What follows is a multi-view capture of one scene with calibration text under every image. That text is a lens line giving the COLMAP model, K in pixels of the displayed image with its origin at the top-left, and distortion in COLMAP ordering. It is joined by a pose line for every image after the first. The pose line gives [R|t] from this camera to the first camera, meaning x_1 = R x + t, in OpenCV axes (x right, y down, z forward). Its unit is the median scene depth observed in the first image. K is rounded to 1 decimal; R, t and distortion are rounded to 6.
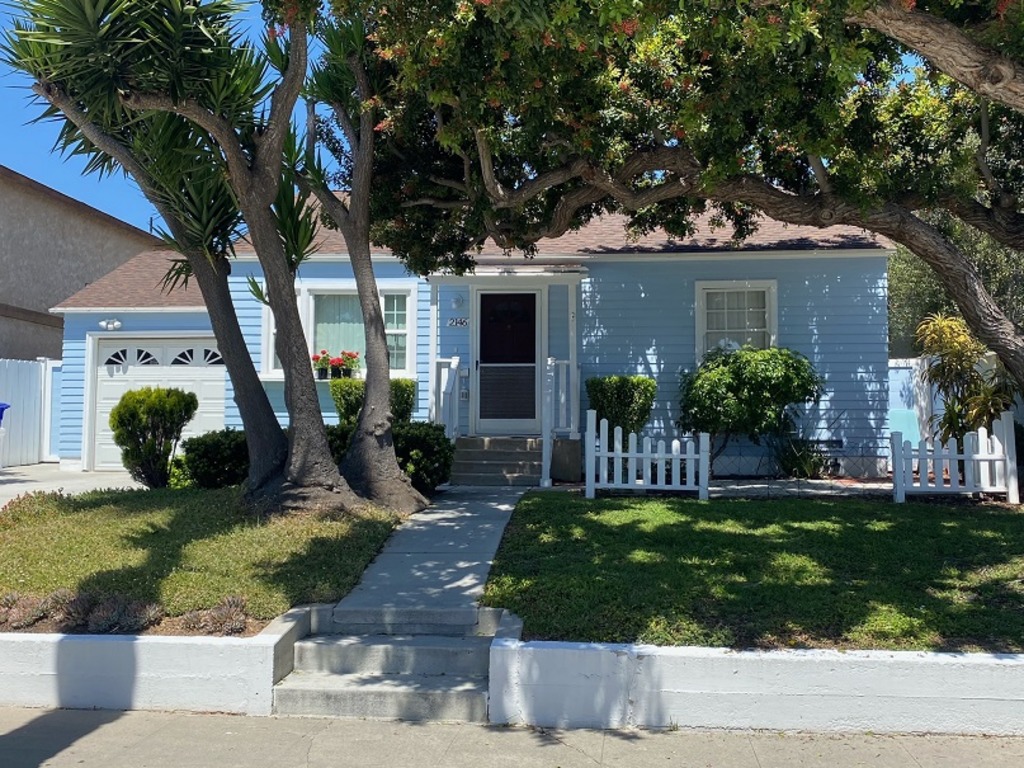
lens RADIAL K [[1036.8, 0, 511.2], [0, 1036.8, 381.6], [0, 0, 1]] dist [0.050098, 0.000000]
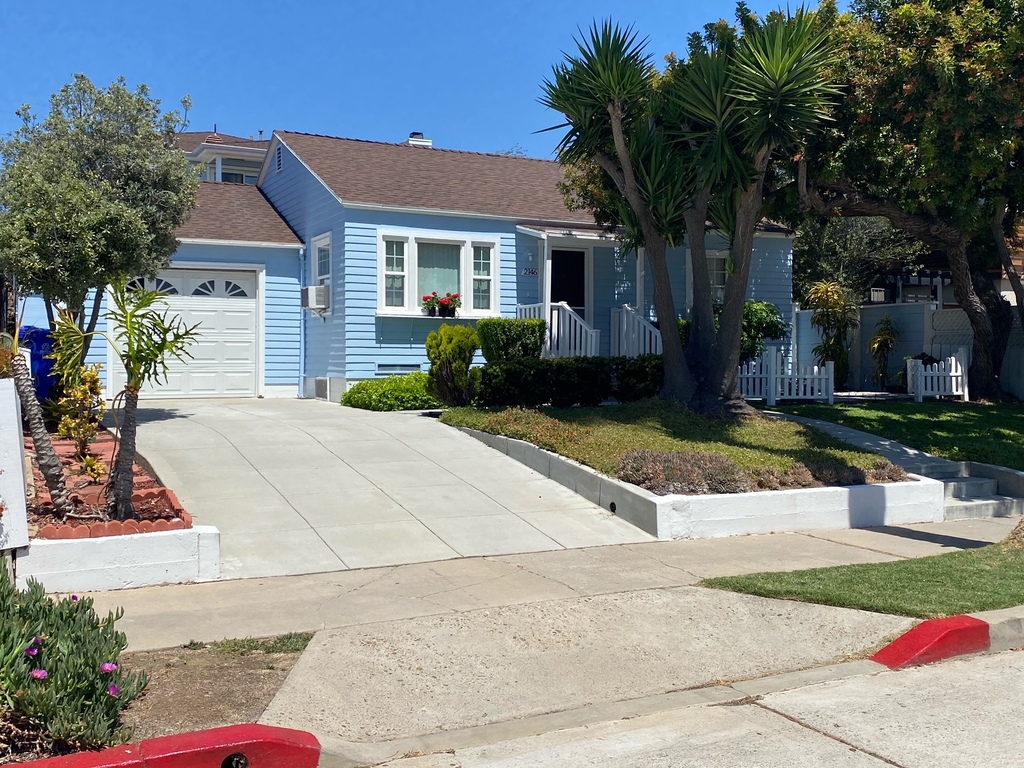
lens RADIAL K [[1036.8, 0, 511.9], [0, 1036.8, 389.5], [0, 0, 1]] dist [0.050098, 0.000000]
pose [[0.856492, -0.018092, 0.515843, -0.635934], [-0.024100, 0.996894, 0.074978, -0.008611], [-0.515598, -0.076650, 0.853395, -0.051127]]
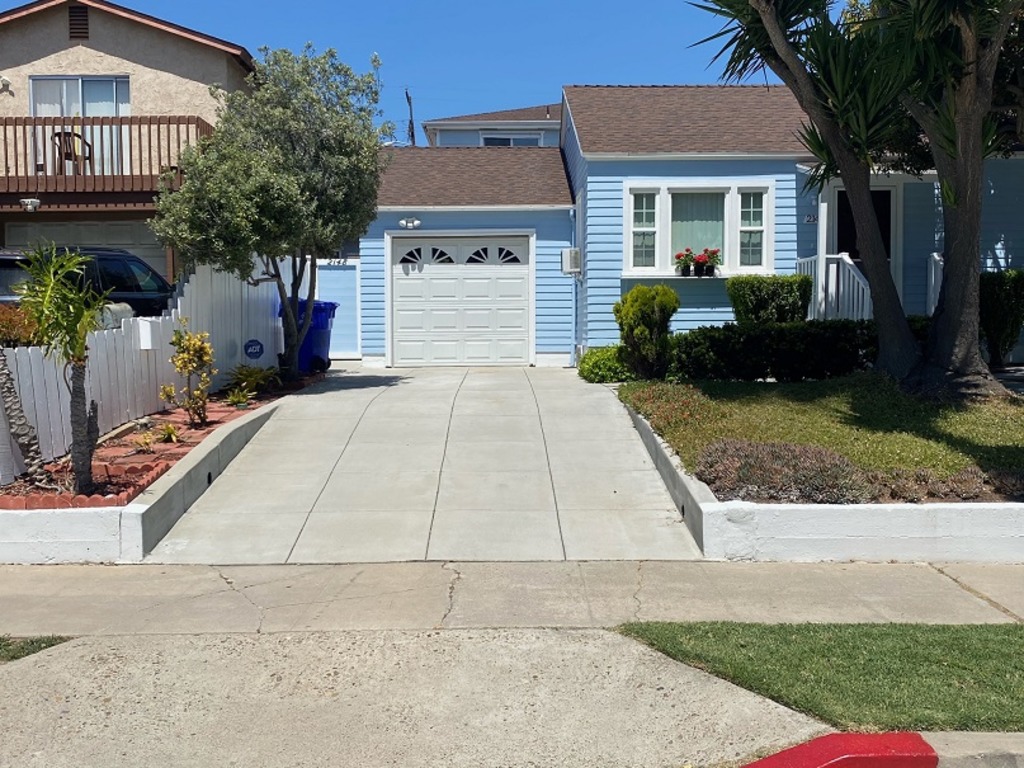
lens RADIAL K [[1036.8, 0, 517.6], [0, 1036.8, 407.2], [0, 0, 1]] dist [0.050098, 0.000000]
pose [[0.996685, -0.018461, 0.079236, -0.388513], [0.008271, 0.991862, 0.127049, -0.005083], [-0.080937, -0.125972, 0.988727, -0.031038]]
